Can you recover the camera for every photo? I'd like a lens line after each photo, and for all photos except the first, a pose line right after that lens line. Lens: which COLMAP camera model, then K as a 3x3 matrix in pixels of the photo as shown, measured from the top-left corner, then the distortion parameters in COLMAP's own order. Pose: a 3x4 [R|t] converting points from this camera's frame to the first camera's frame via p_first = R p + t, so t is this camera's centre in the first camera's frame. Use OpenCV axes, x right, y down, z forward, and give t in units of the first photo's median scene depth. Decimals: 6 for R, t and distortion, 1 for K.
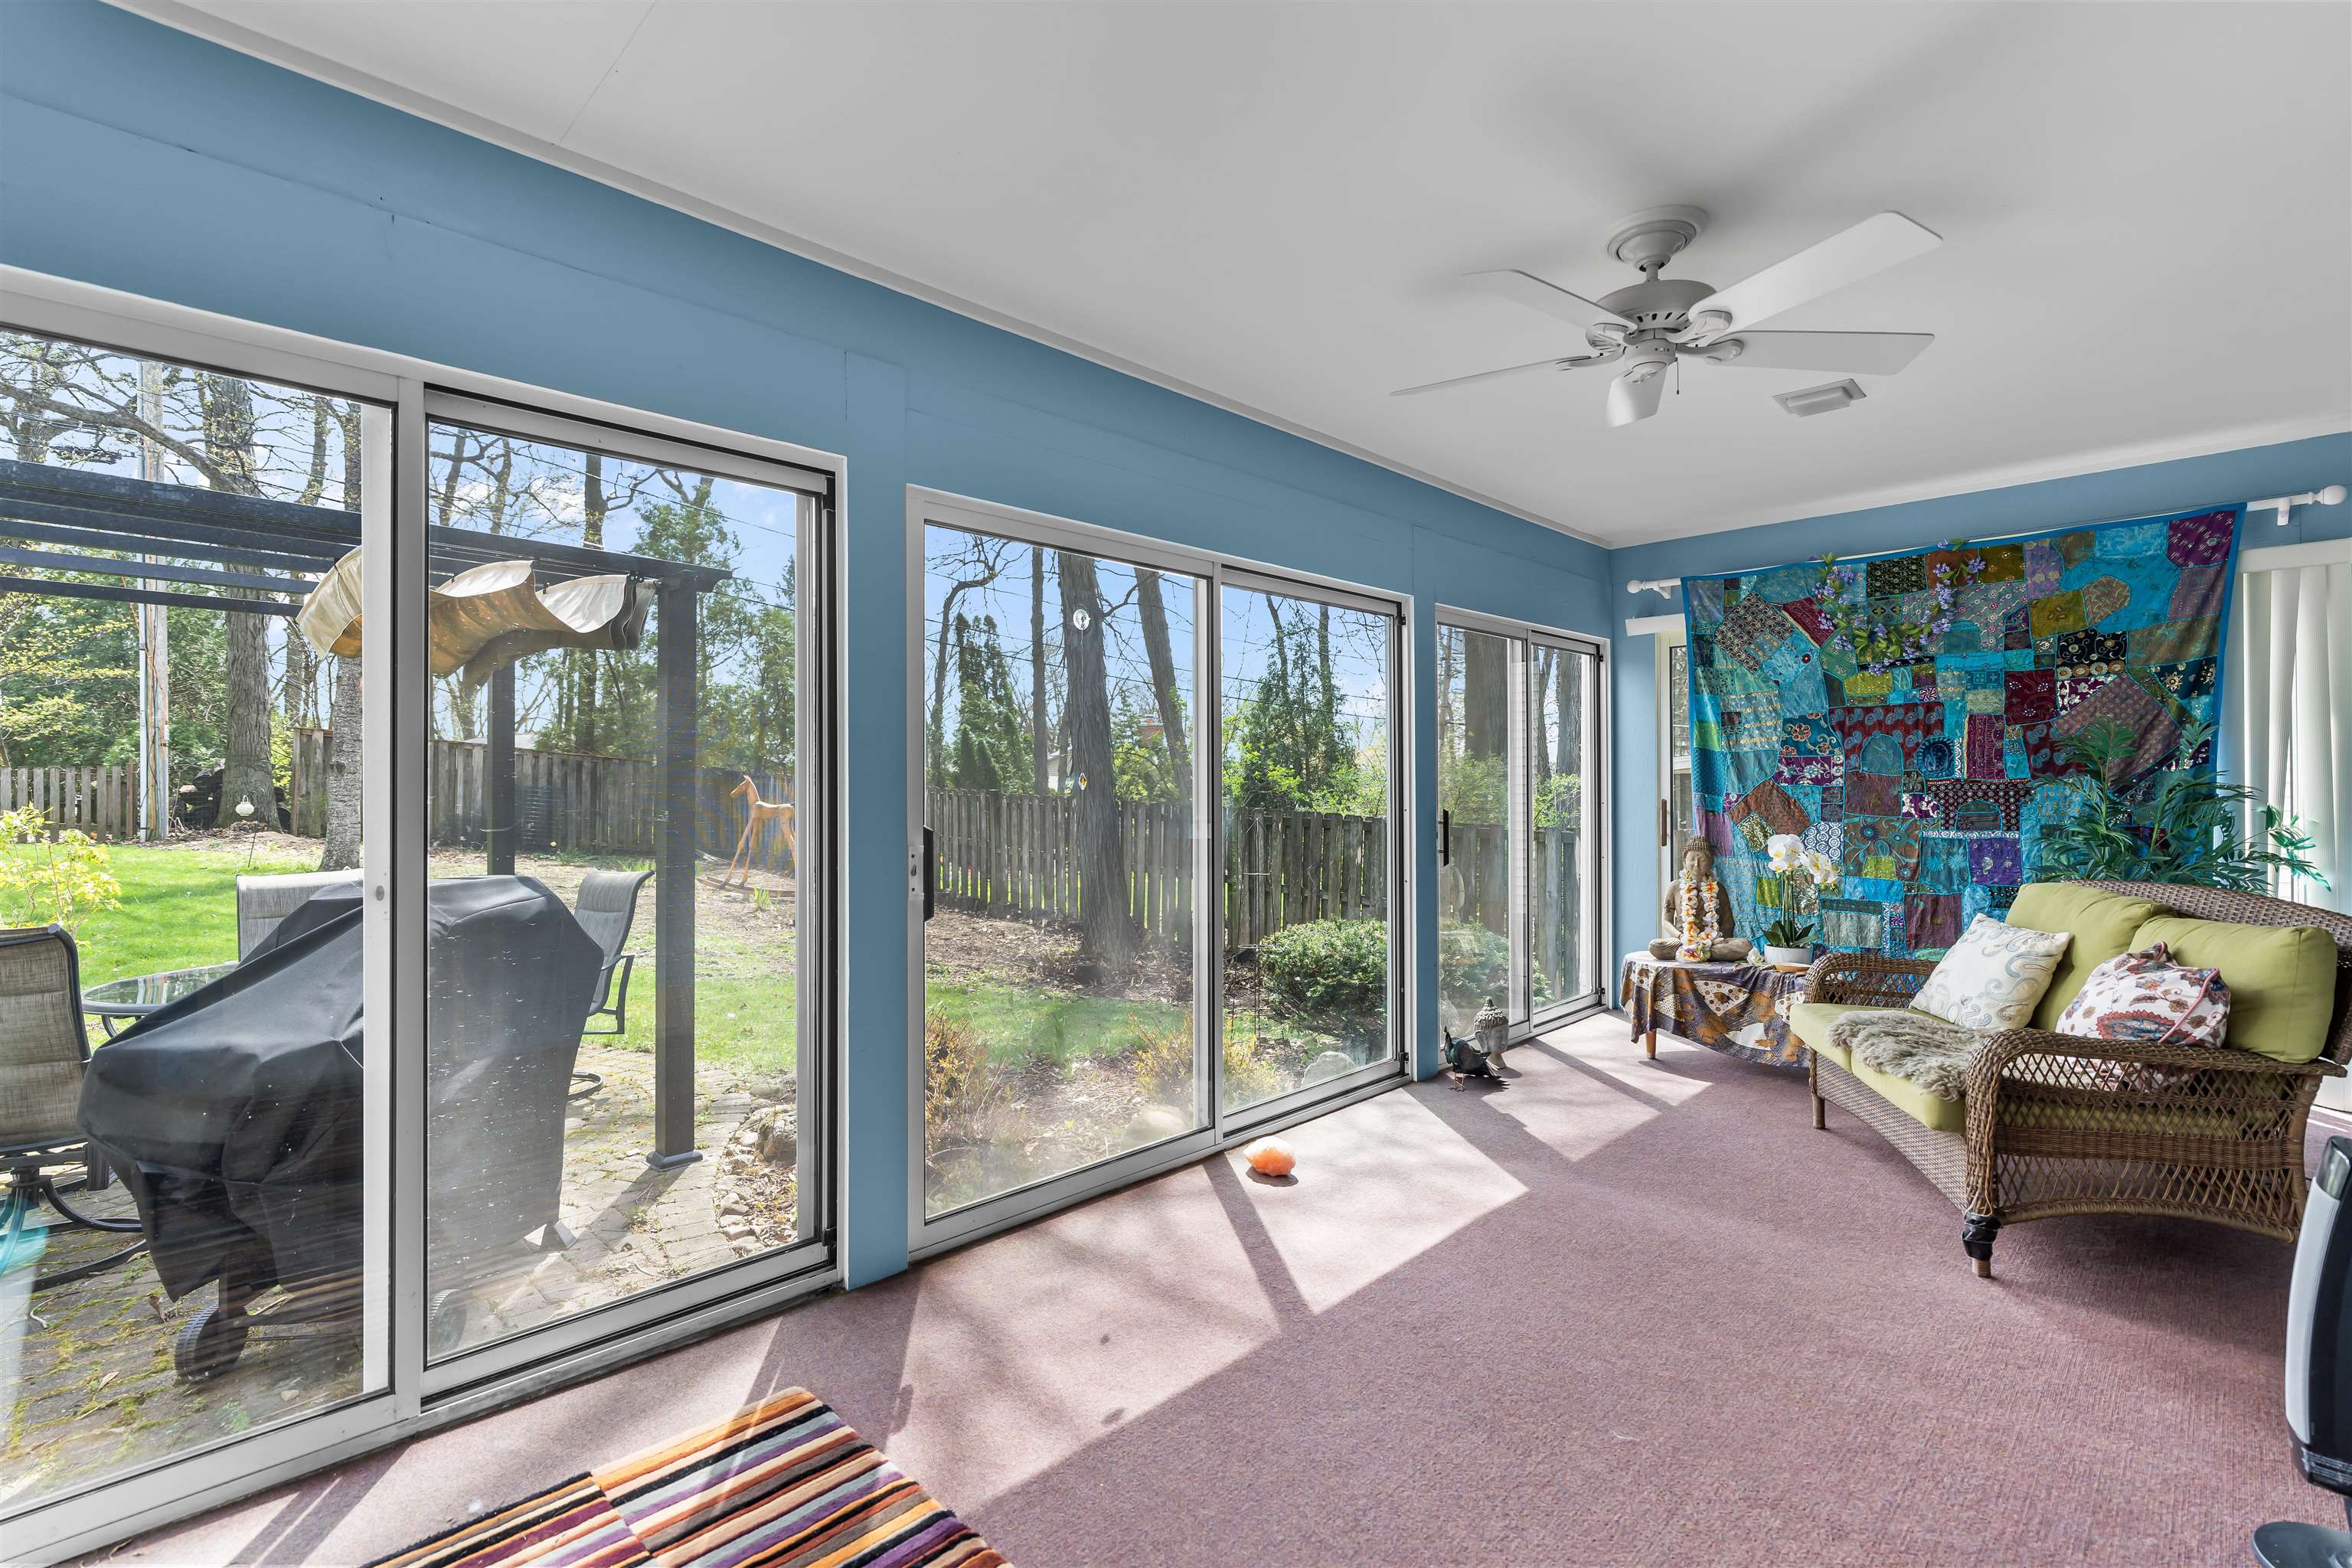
lens RADIAL K [[1058.2, 0, 1171.9], [0, 1058.2, 784.3], [0, 0, 1]] dist [-0.002097, 0.001037]
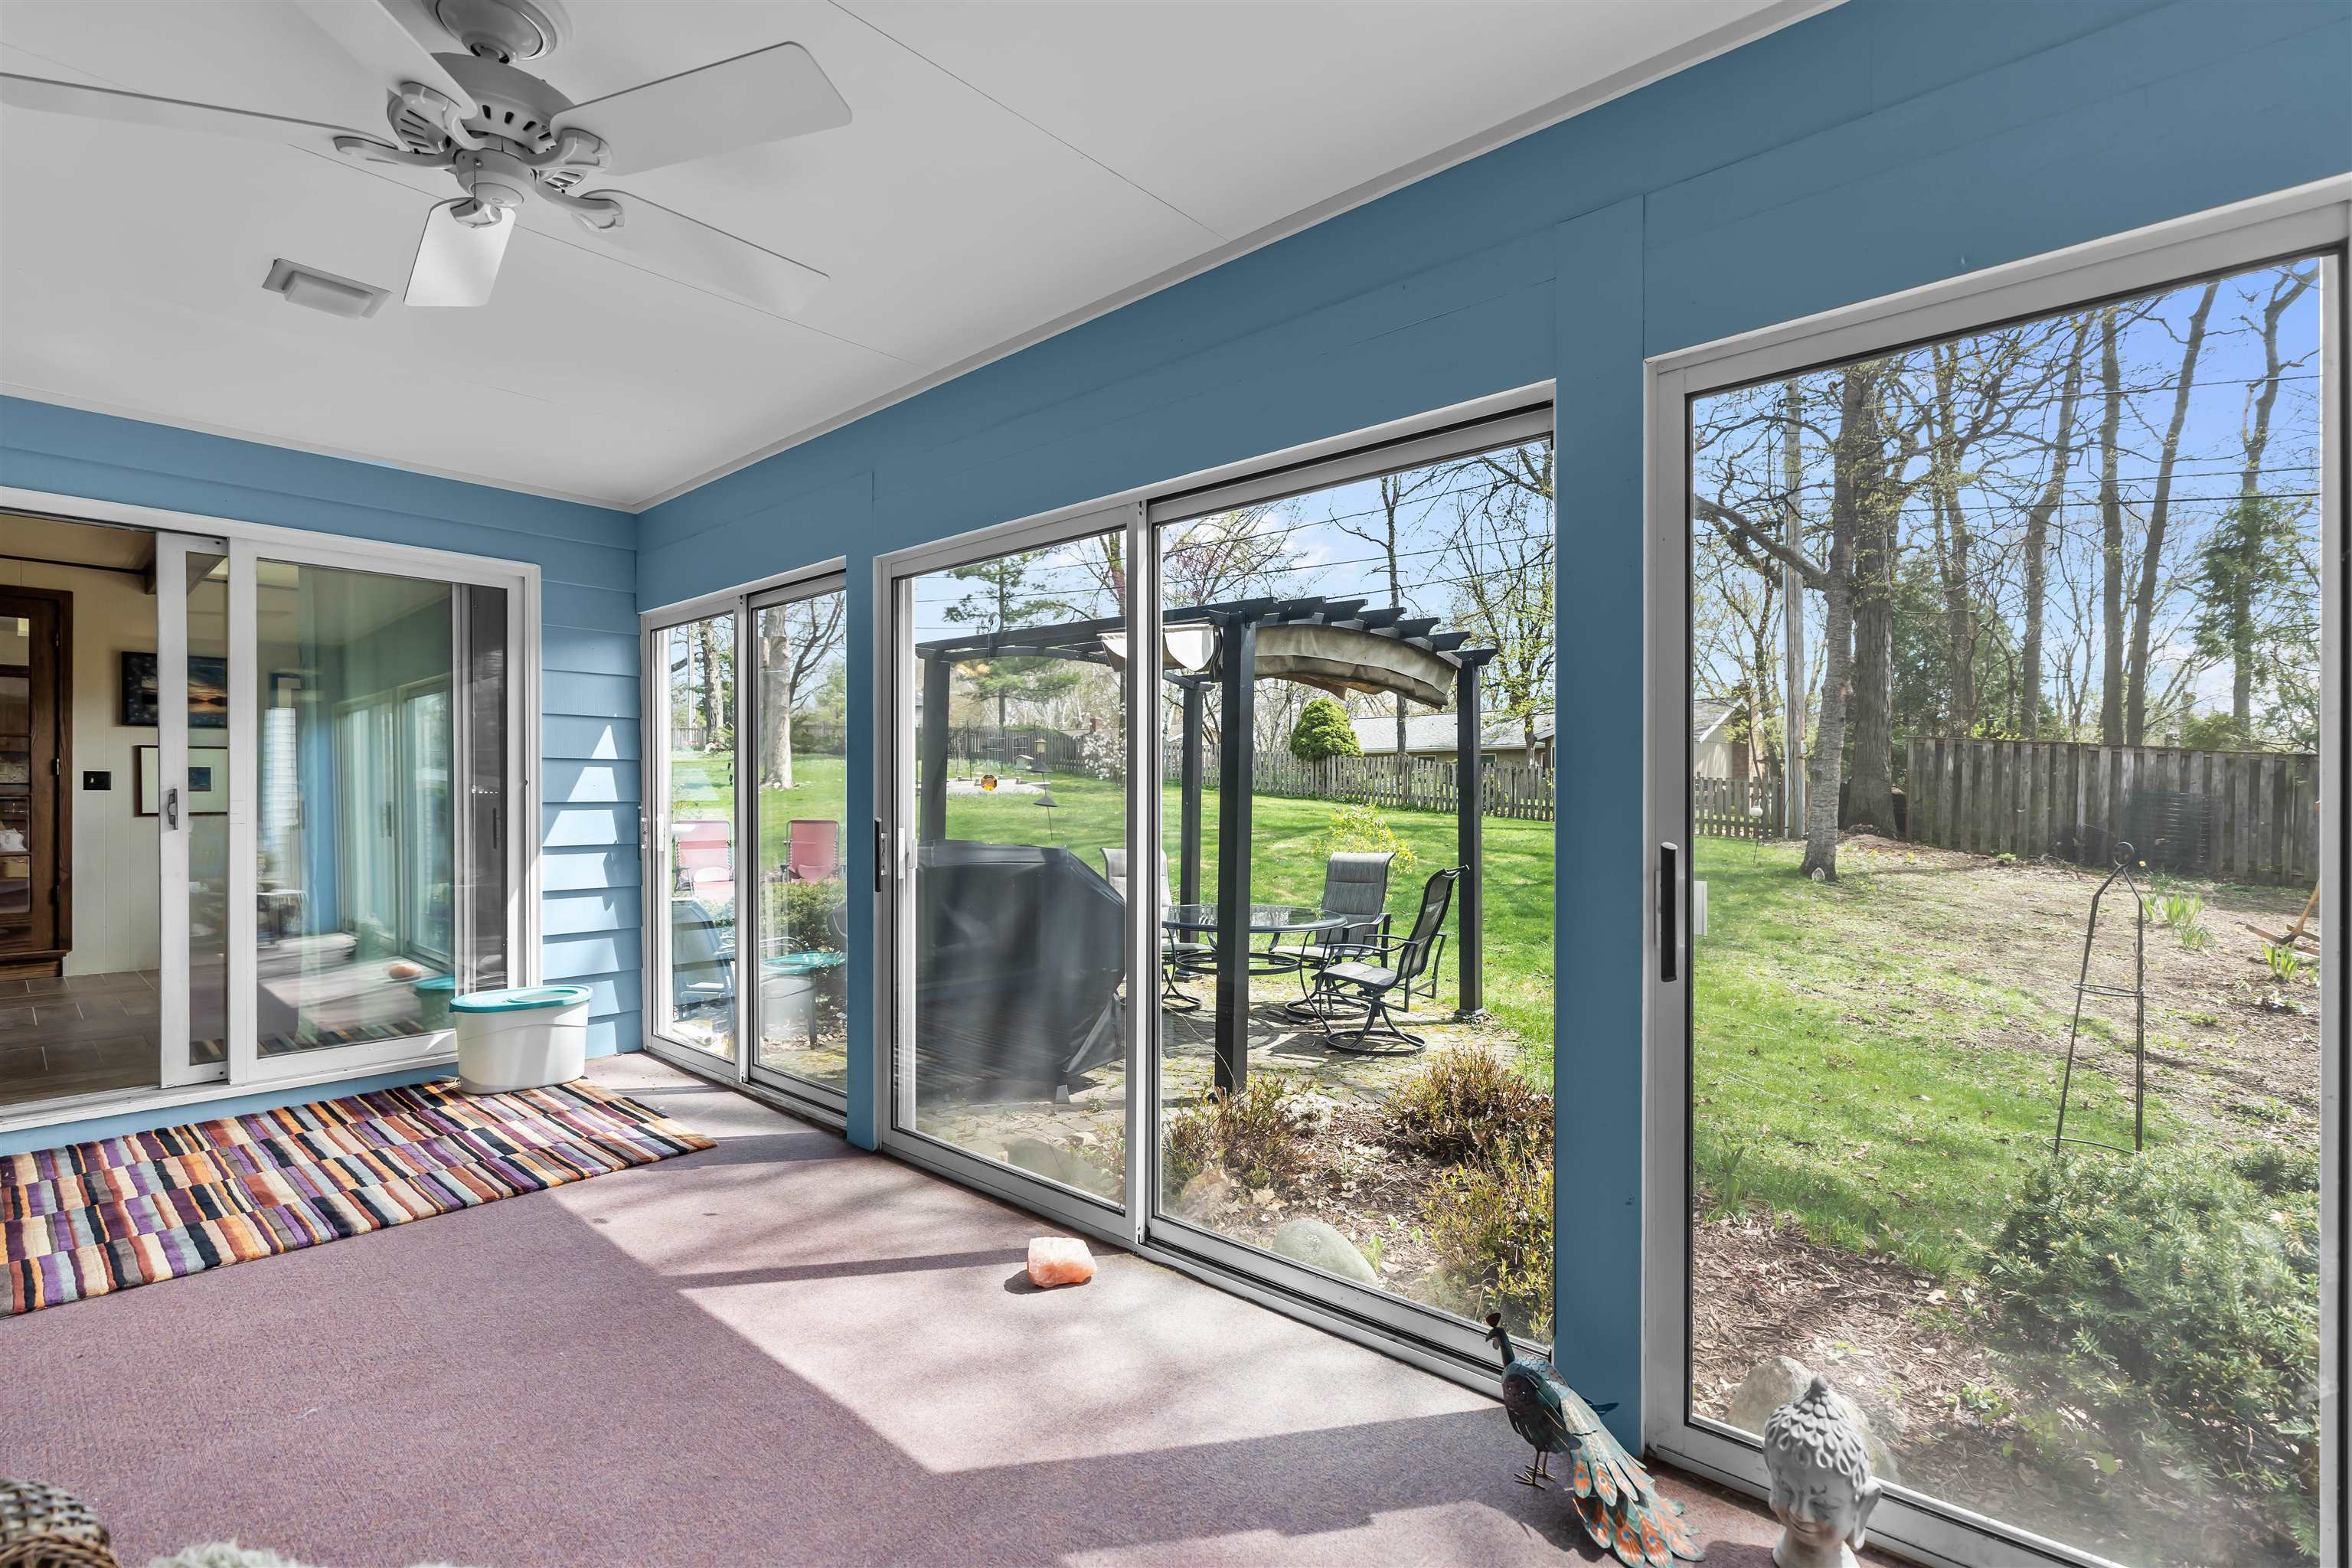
lens RADIAL K [[1058.2, 0, 1171.7], [0, 1058.2, 790.1], [0, 0, 1]] dist [-0.002097, 0.001037]
pose [[0.065066, 0.000702, -0.997881, 0.973375], [-0.002445, 0.999997, 0.000544, 0.001781], [0.997878, 0.002405, 0.065068, 1.136424]]
